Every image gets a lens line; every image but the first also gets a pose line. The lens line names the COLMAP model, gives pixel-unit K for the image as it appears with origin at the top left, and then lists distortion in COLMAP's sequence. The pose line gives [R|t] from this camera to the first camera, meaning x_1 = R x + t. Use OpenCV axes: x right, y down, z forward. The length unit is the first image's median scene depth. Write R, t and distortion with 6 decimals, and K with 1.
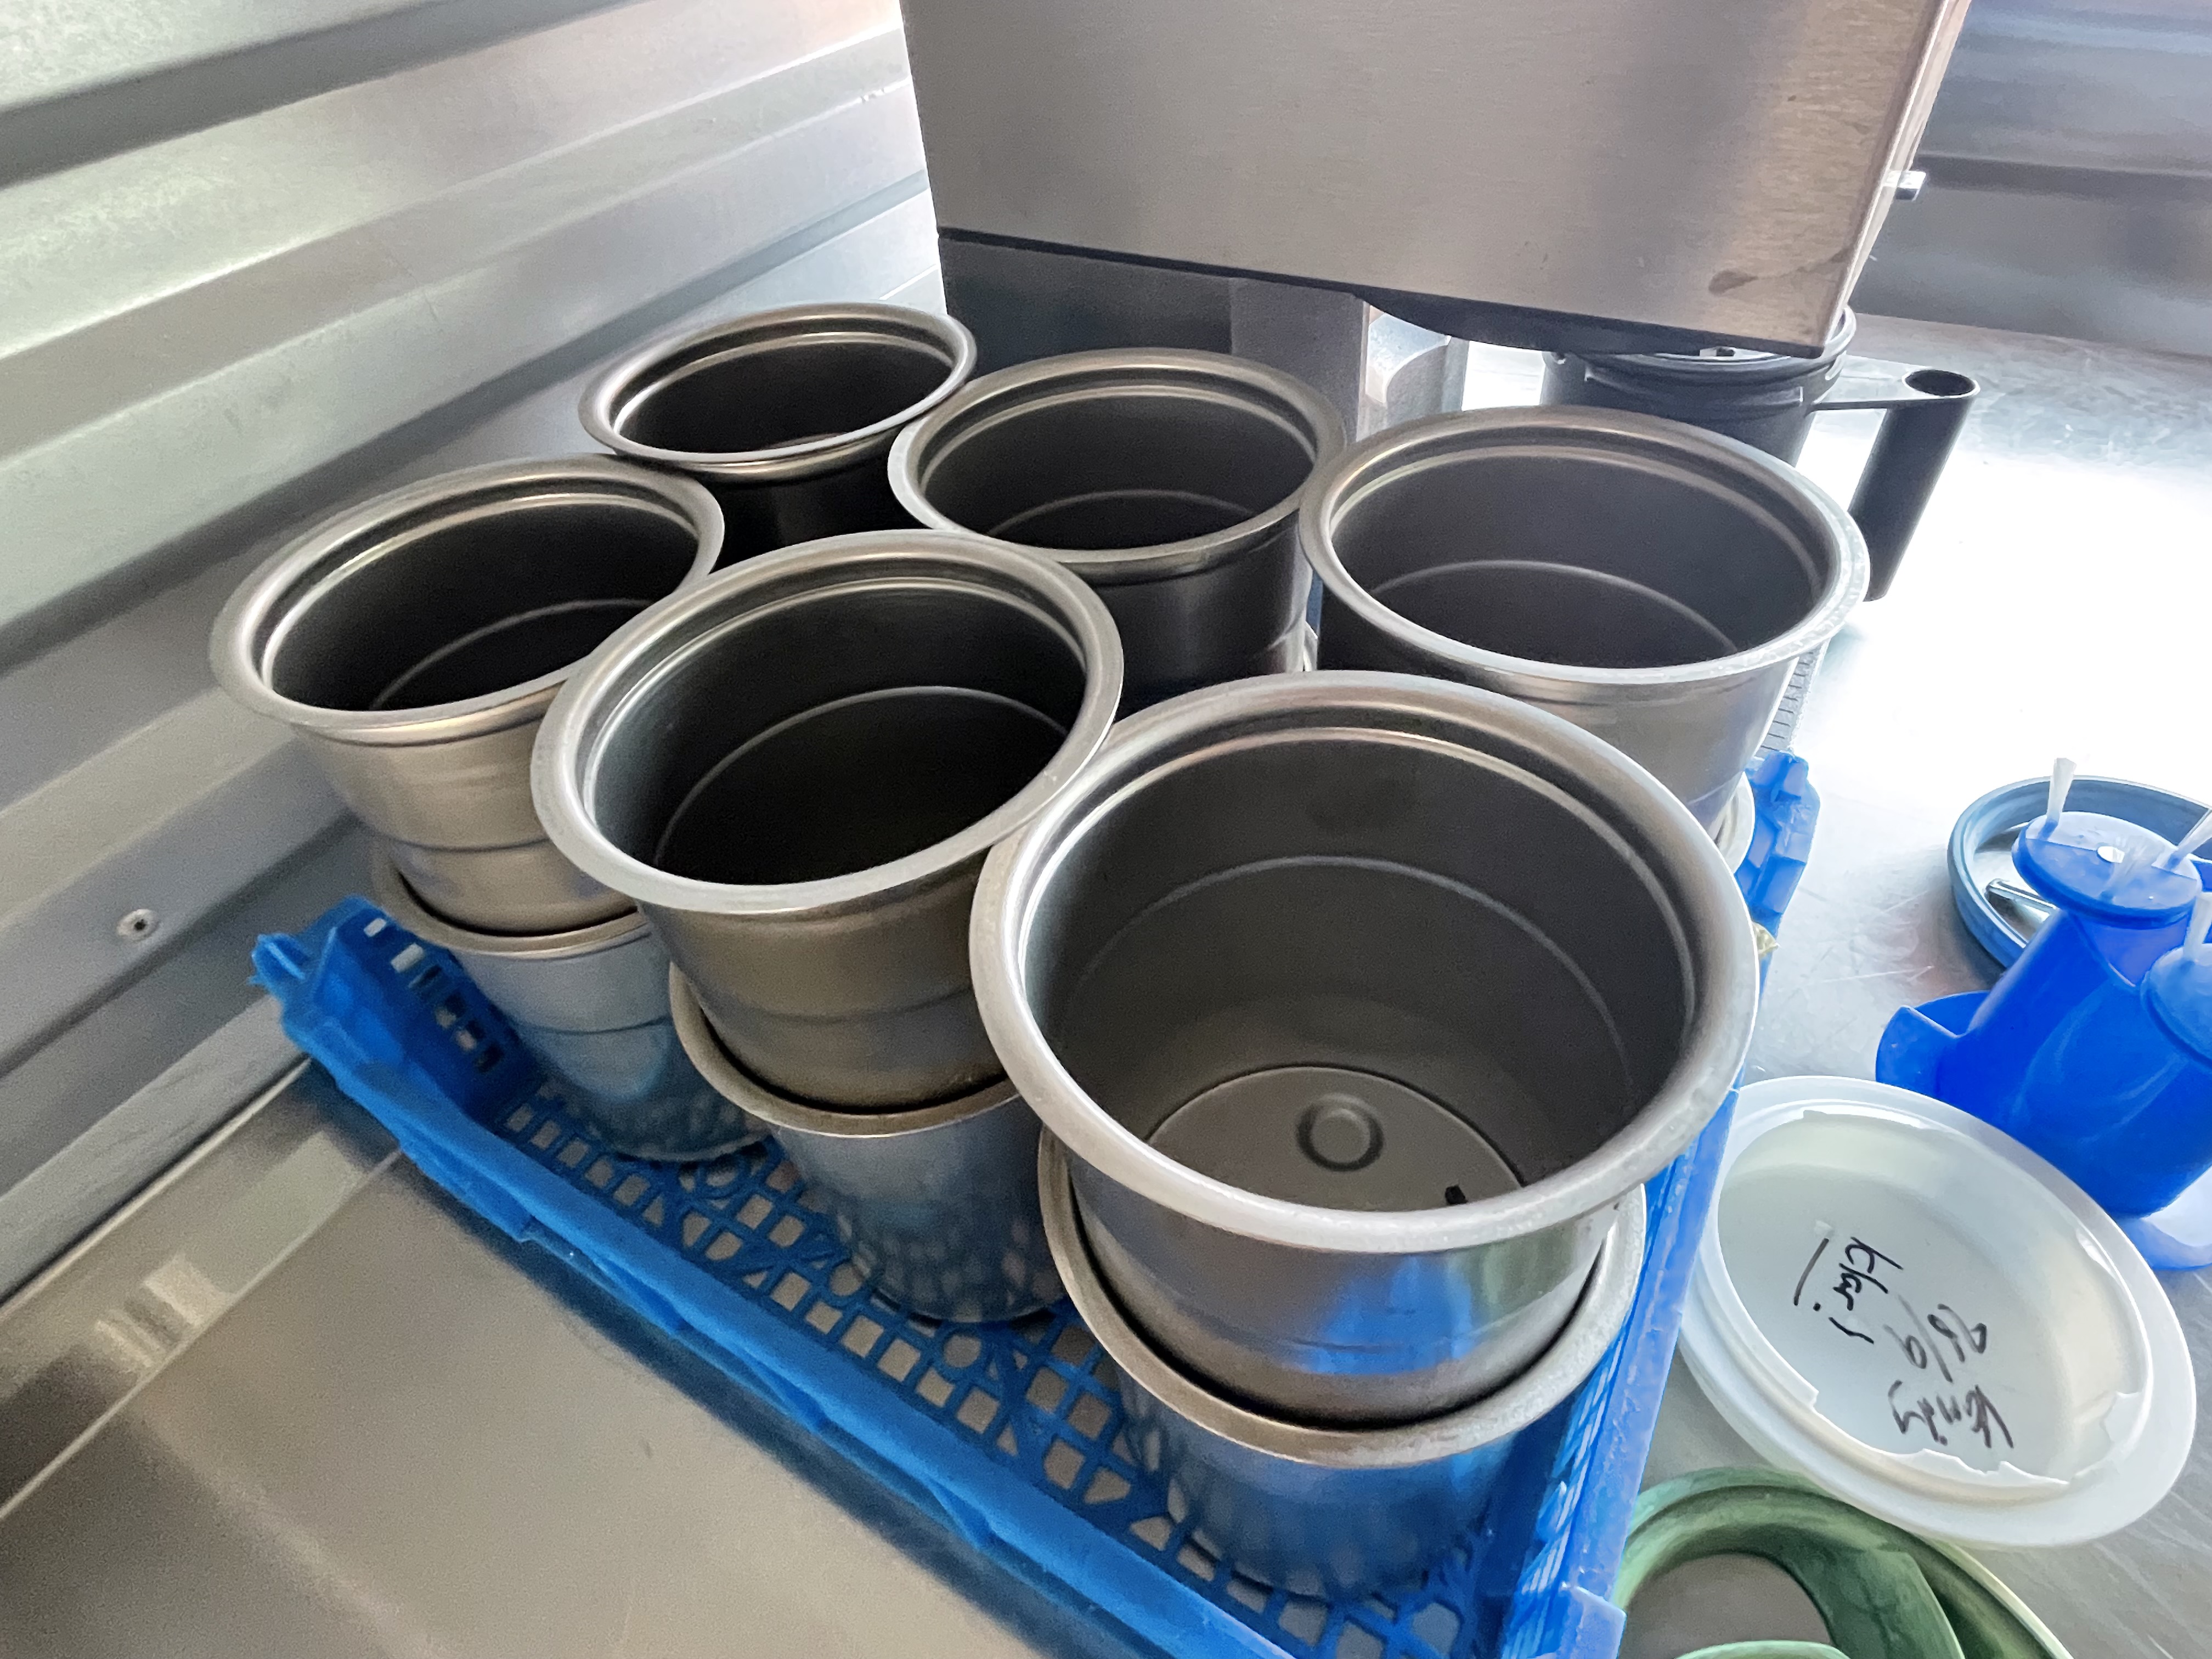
lens RADIAL K [[1140.7, 0, 1106.0], [0, 1140.7, 829.5], [0, 0, 1]] dist [-0.003293, -0.002636]
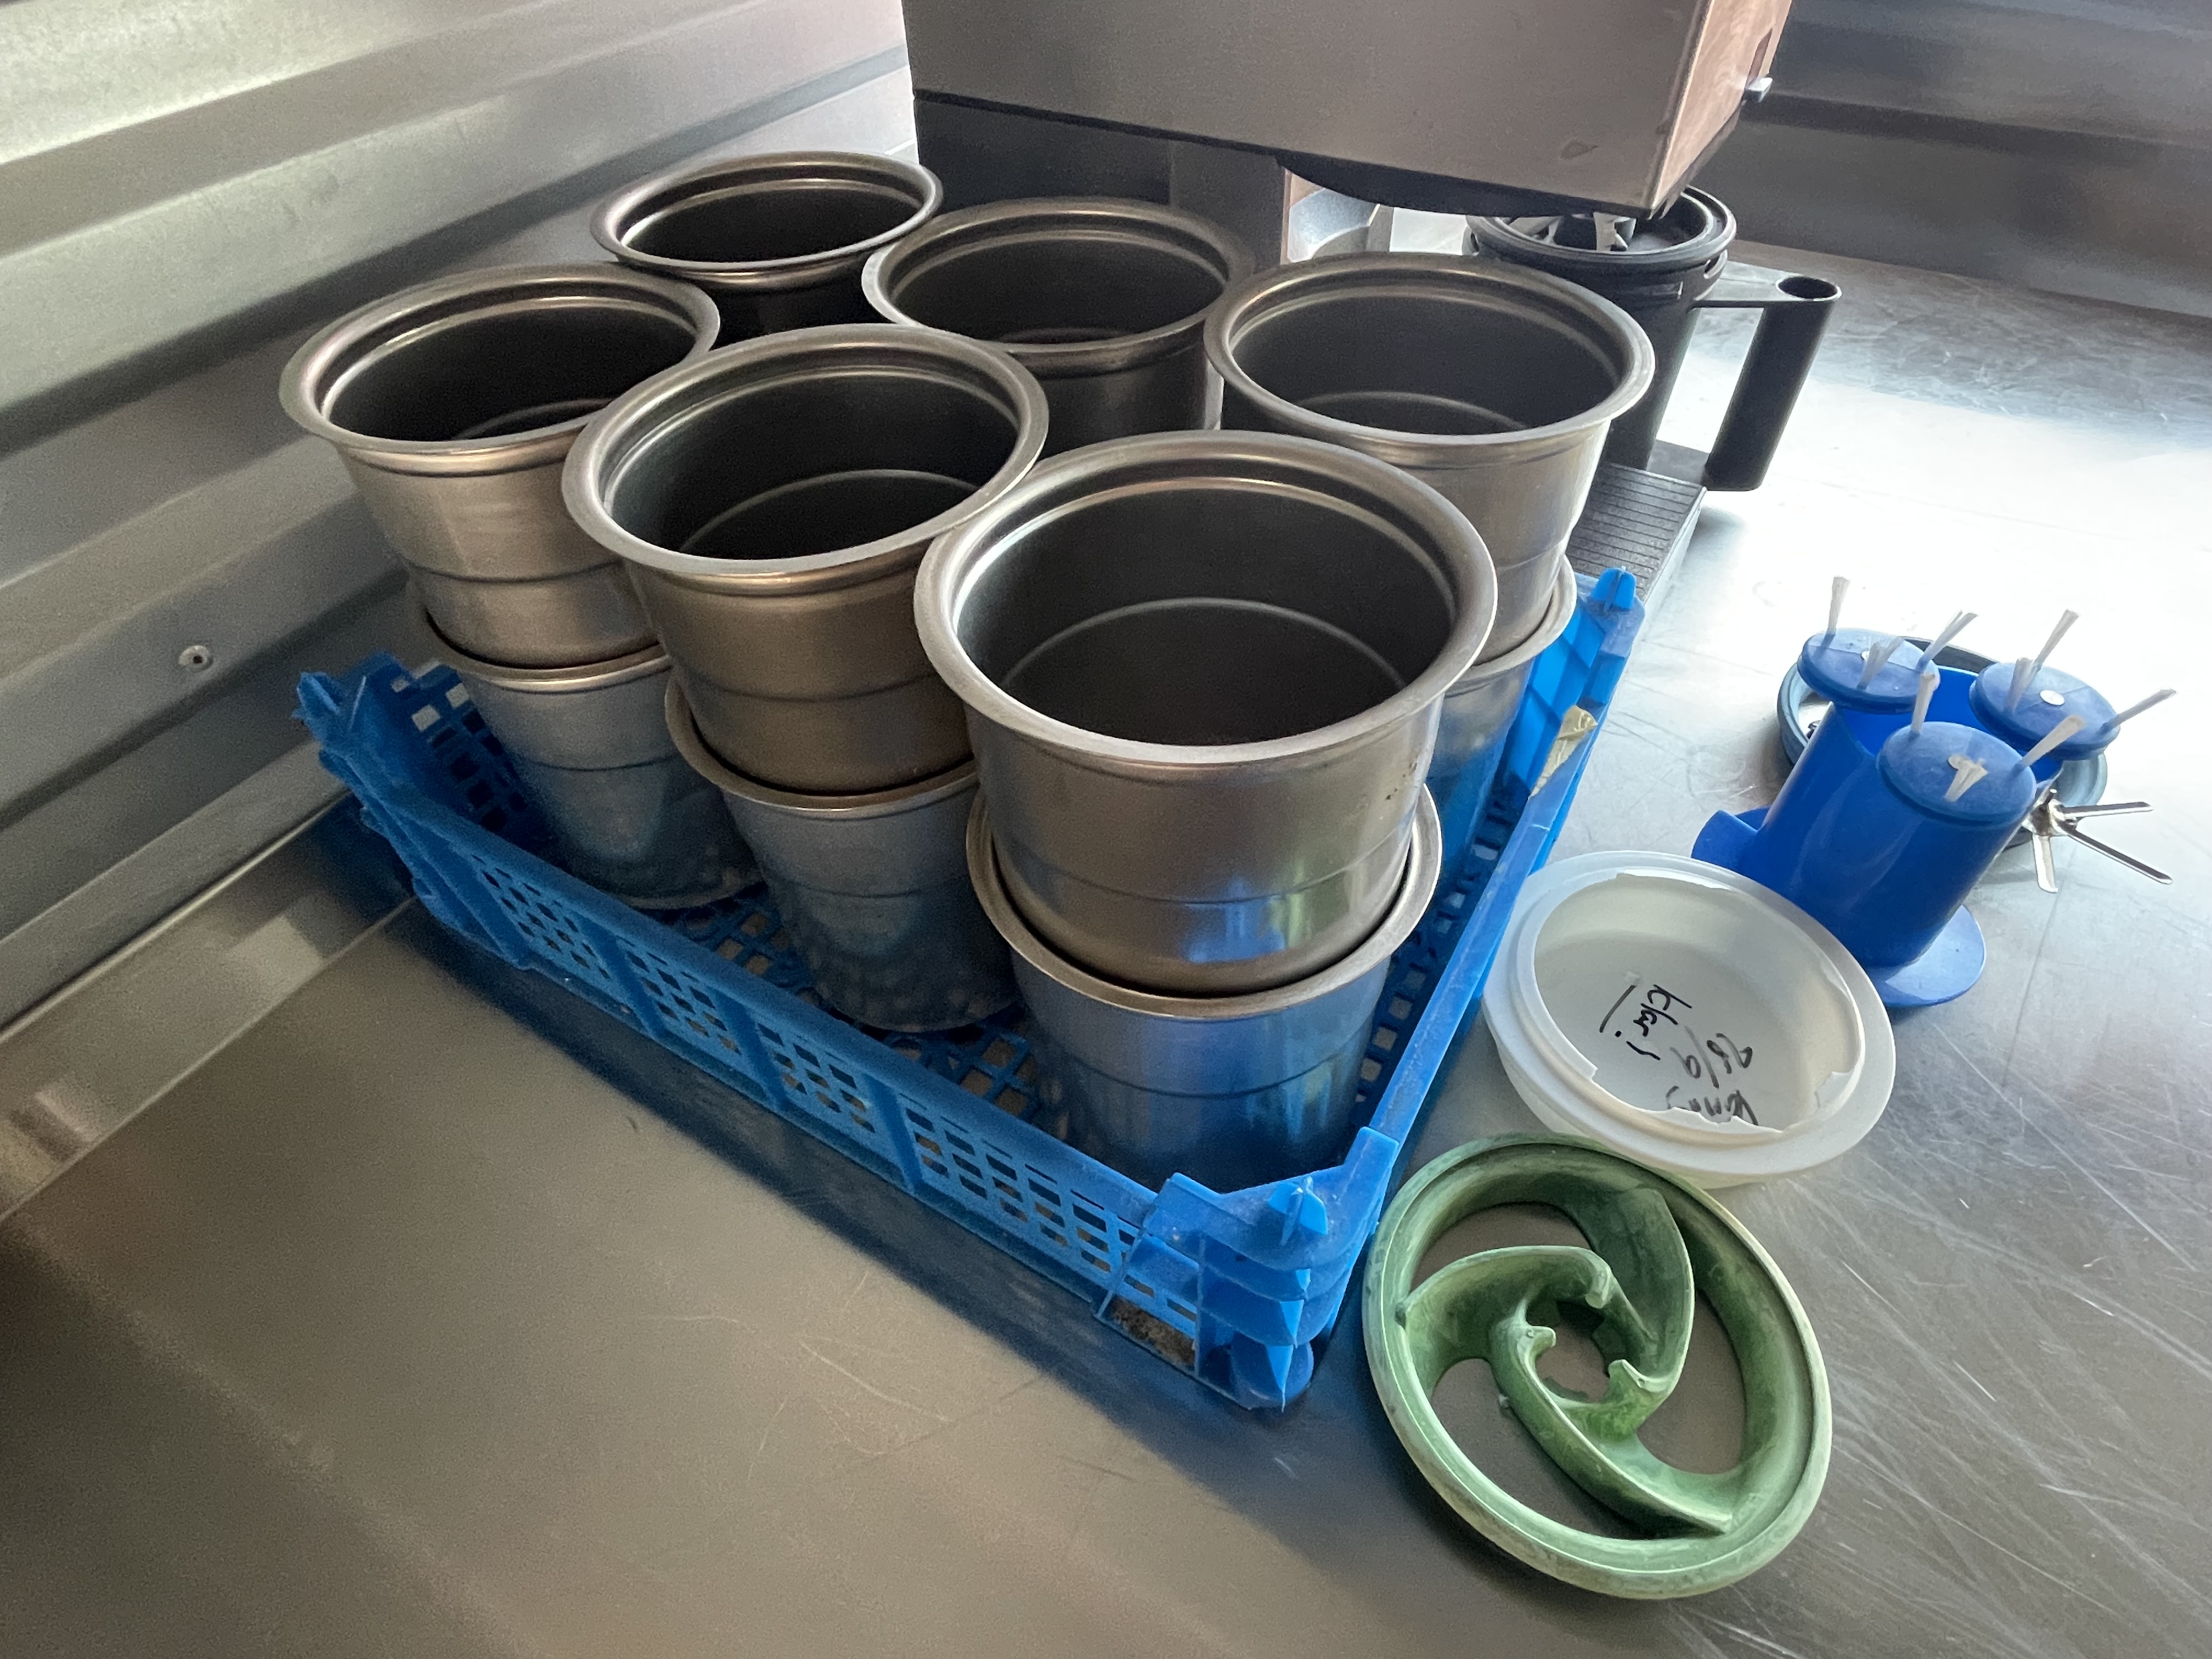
lens RADIAL K [[1140.7, 0, 1106.0], [0, 1140.7, 829.5], [0, 0, 1]] dist [-0.003293, -0.002636]
pose [[0.998931, 0.035761, 0.029293, 0.040350], [-0.036964, 0.998449, 0.041634, 0.173763], [-0.027758, -0.042672, 0.998703, -0.180897]]
